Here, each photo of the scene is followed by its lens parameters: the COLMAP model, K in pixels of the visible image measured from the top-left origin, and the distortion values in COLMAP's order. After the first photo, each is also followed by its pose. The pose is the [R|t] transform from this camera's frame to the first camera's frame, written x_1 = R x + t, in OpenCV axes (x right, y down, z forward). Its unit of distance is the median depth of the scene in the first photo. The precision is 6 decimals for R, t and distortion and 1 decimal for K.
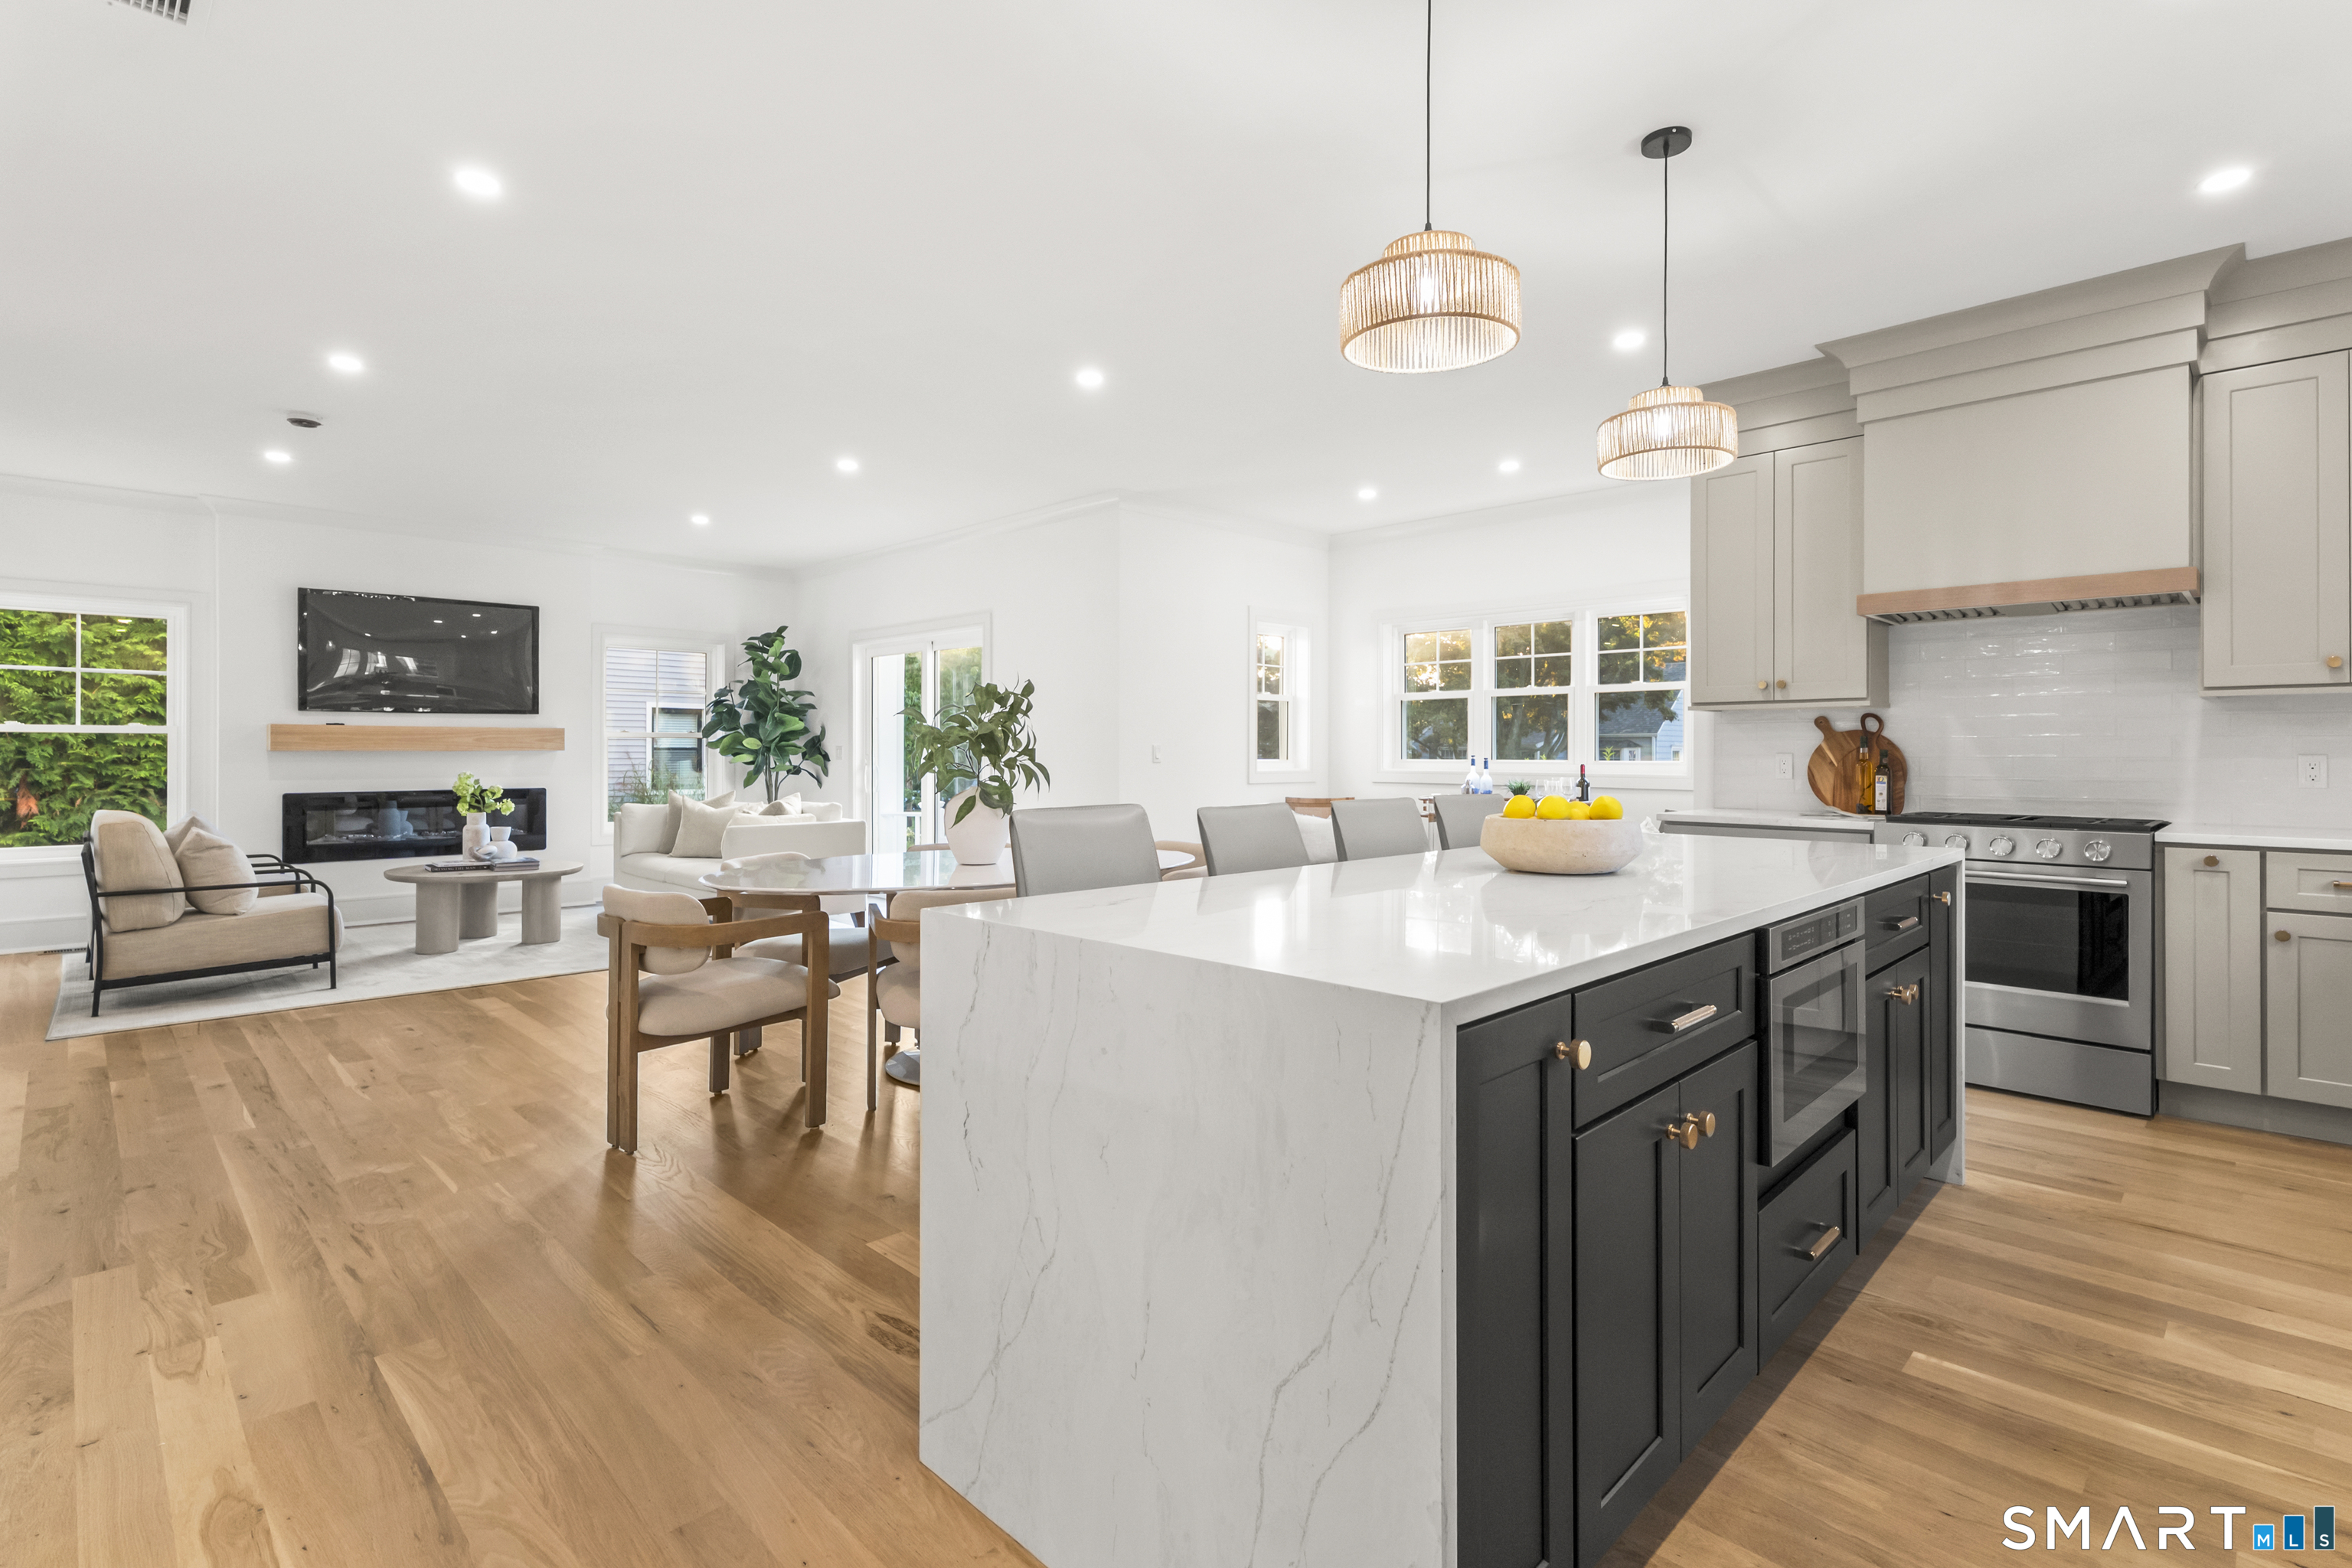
lens RADIAL K [[1103.8, 0, 1178.6], [0, 1103.8, 756.6], [0, 0, 1]] dist [0.004548, 0.000765]
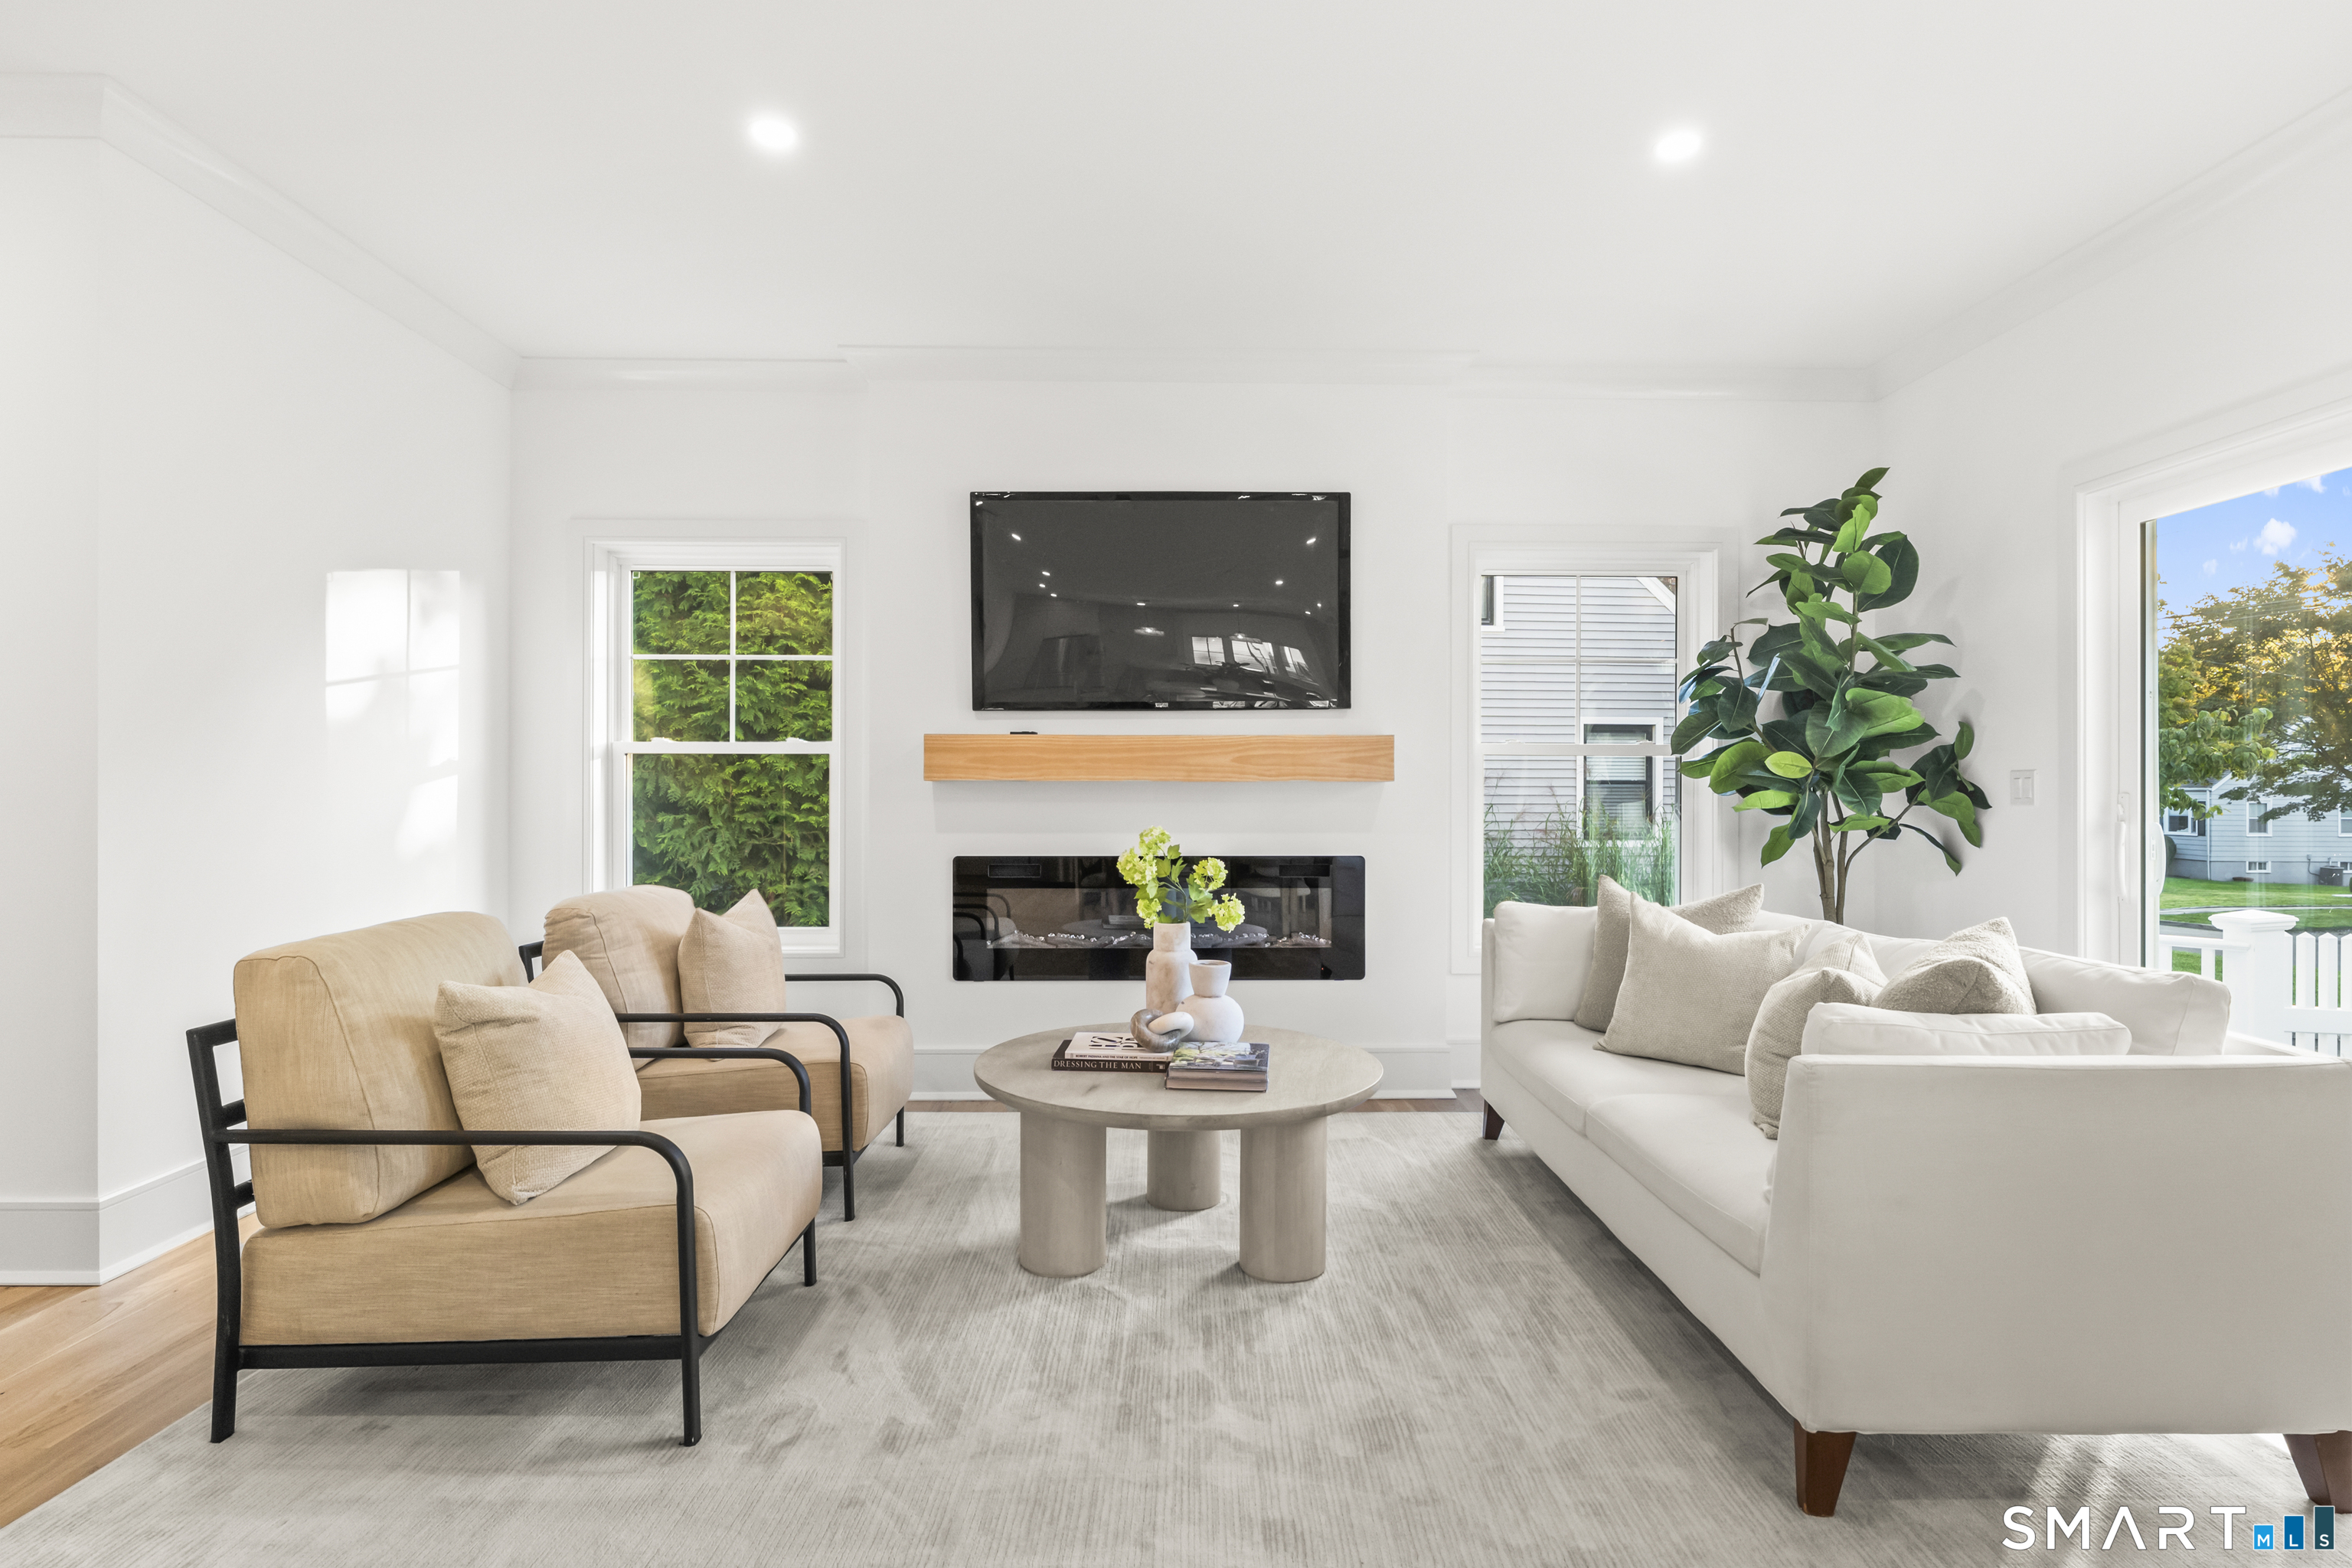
lens RADIAL K [[1236.8, 0, 1176.0], [0, 1236.8, 784.0], [0, 0, 1]] dist [-0.000291, 0.000488]
pose [[0.719102, -0.000107, -0.694904, -0.225188], [-0.003923, 0.999983, -0.004214, -0.001589], [0.694893, 0.005756, 0.719090, 0.494770]]
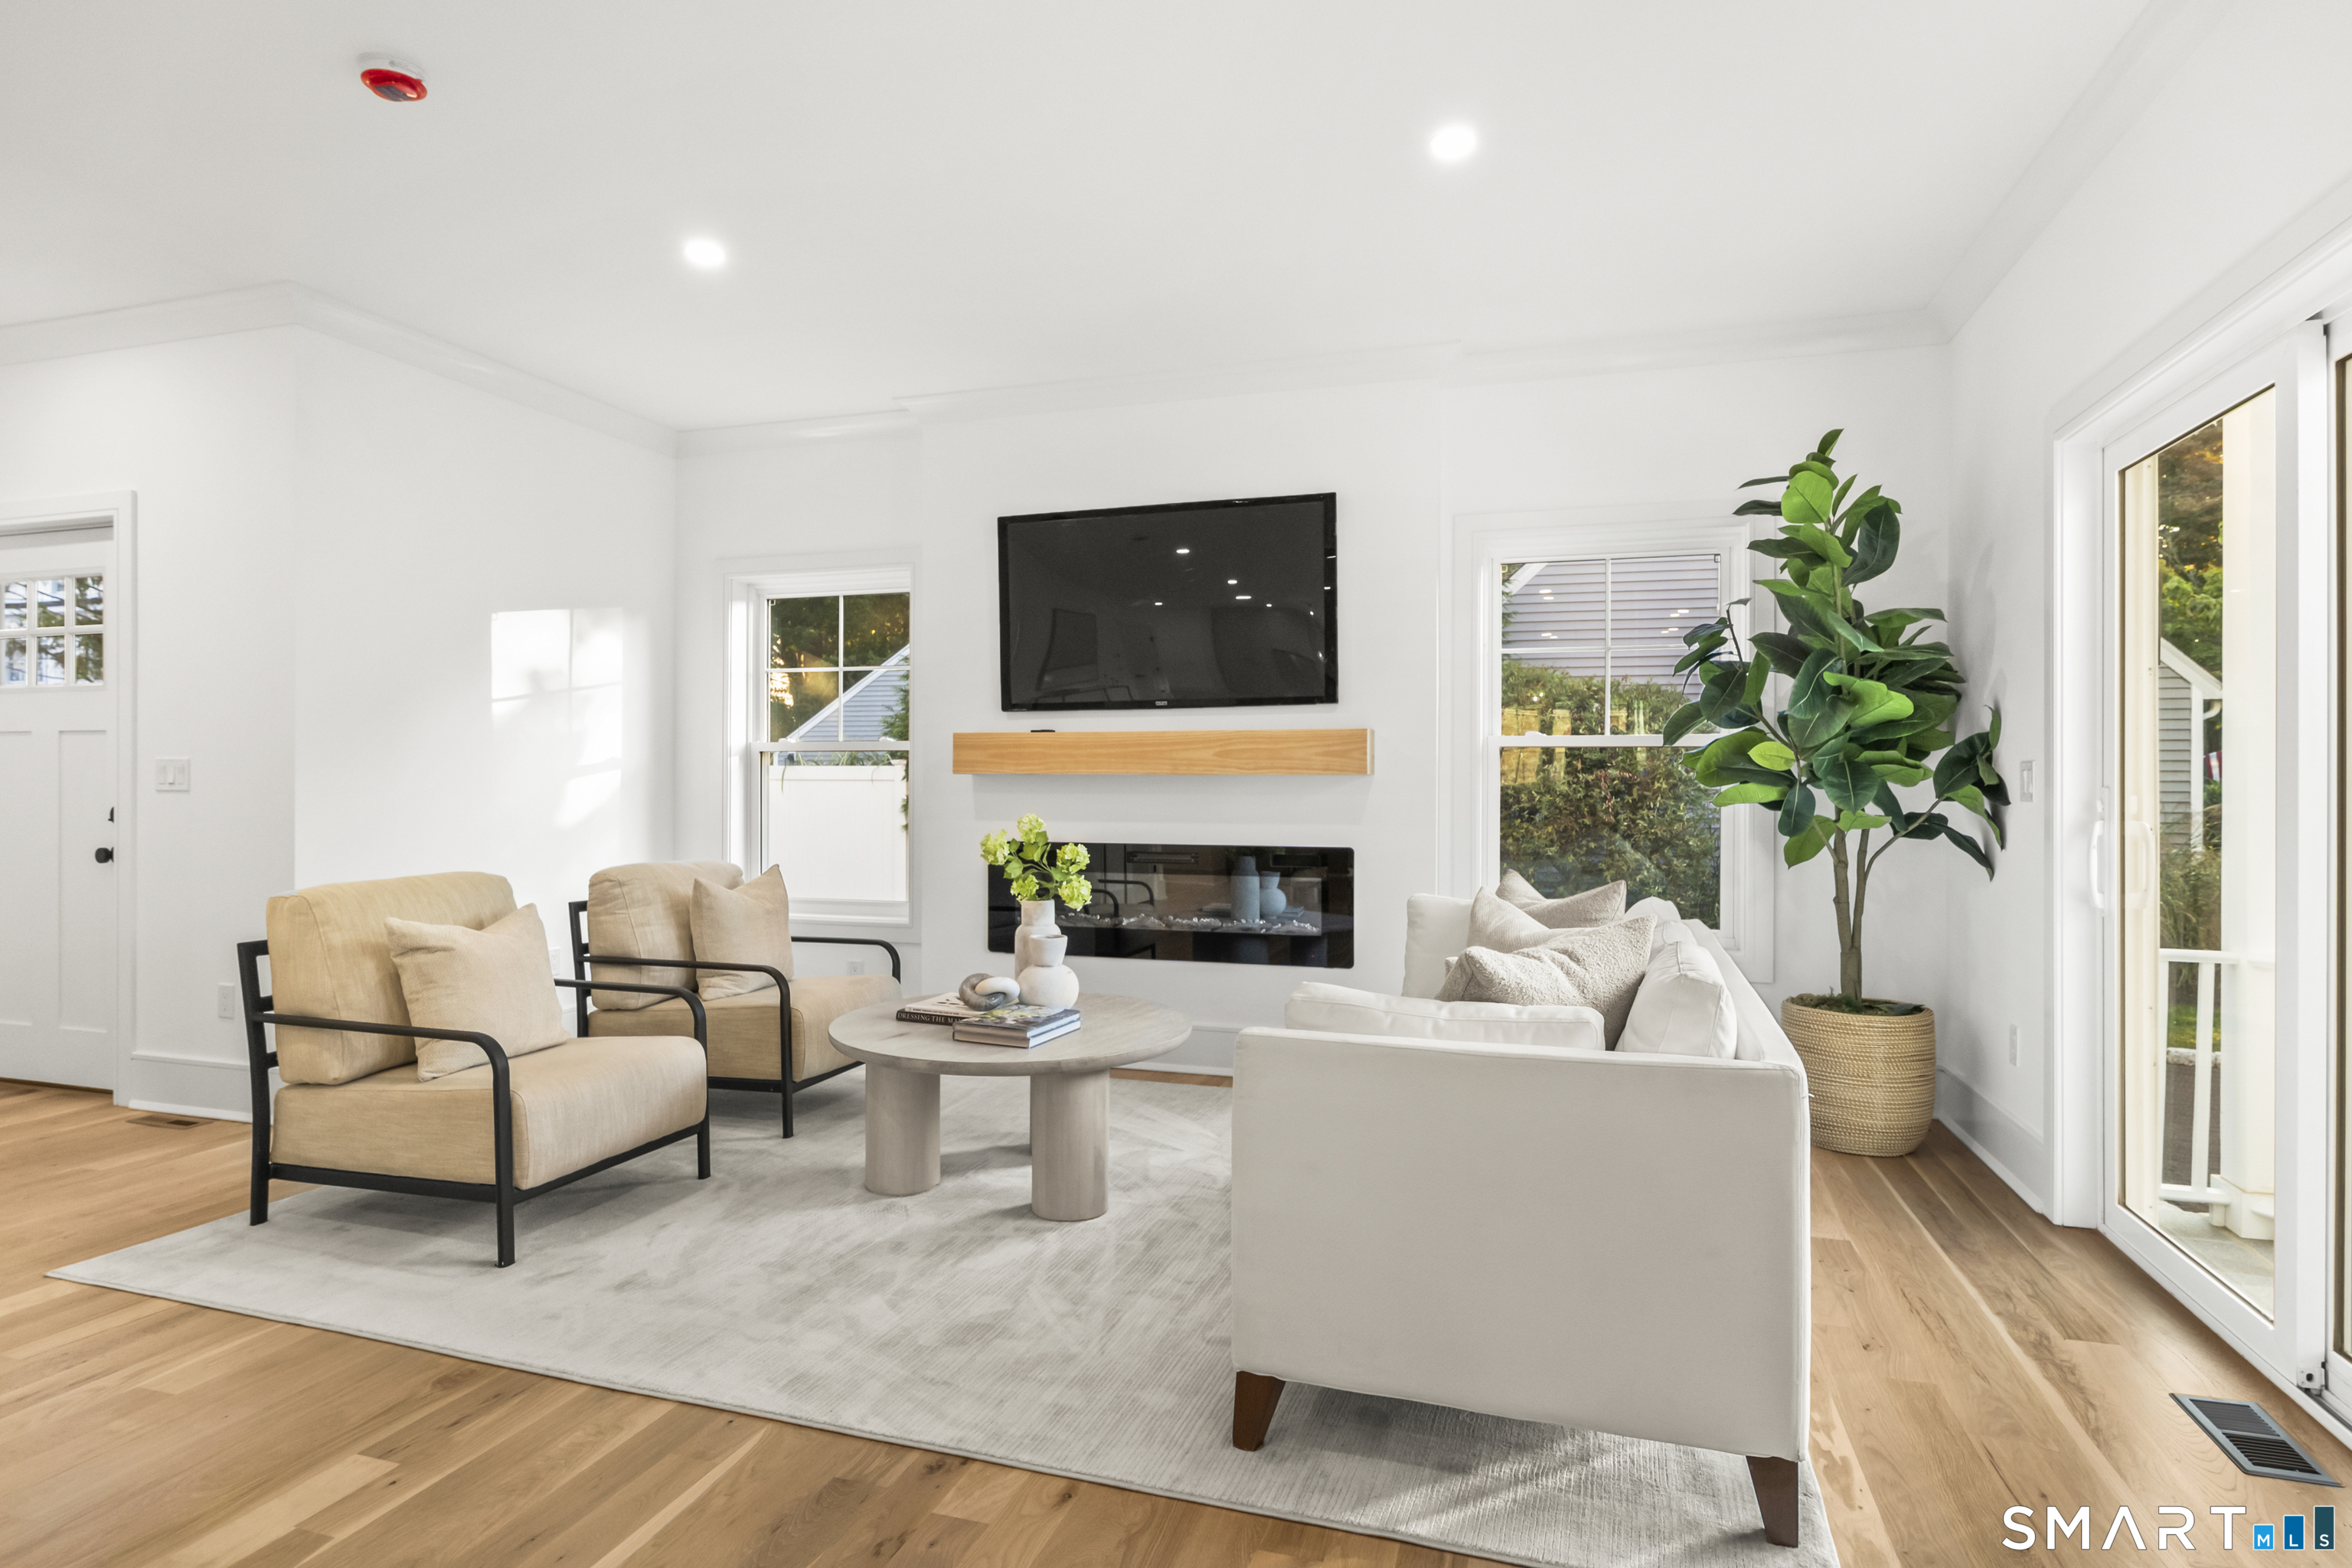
lens RADIAL K [[1256.7, 0, 1176.8], [0, 1256.7, 777.0], [0, 0, 1]] dist [-0.000828, 0.000615]
pose [[0.456874, -0.000489, -0.889531, -0.086939], [-0.004920, 0.999983, -0.003077, -0.002030], [0.889518, 0.005782, 0.456864, 0.608547]]
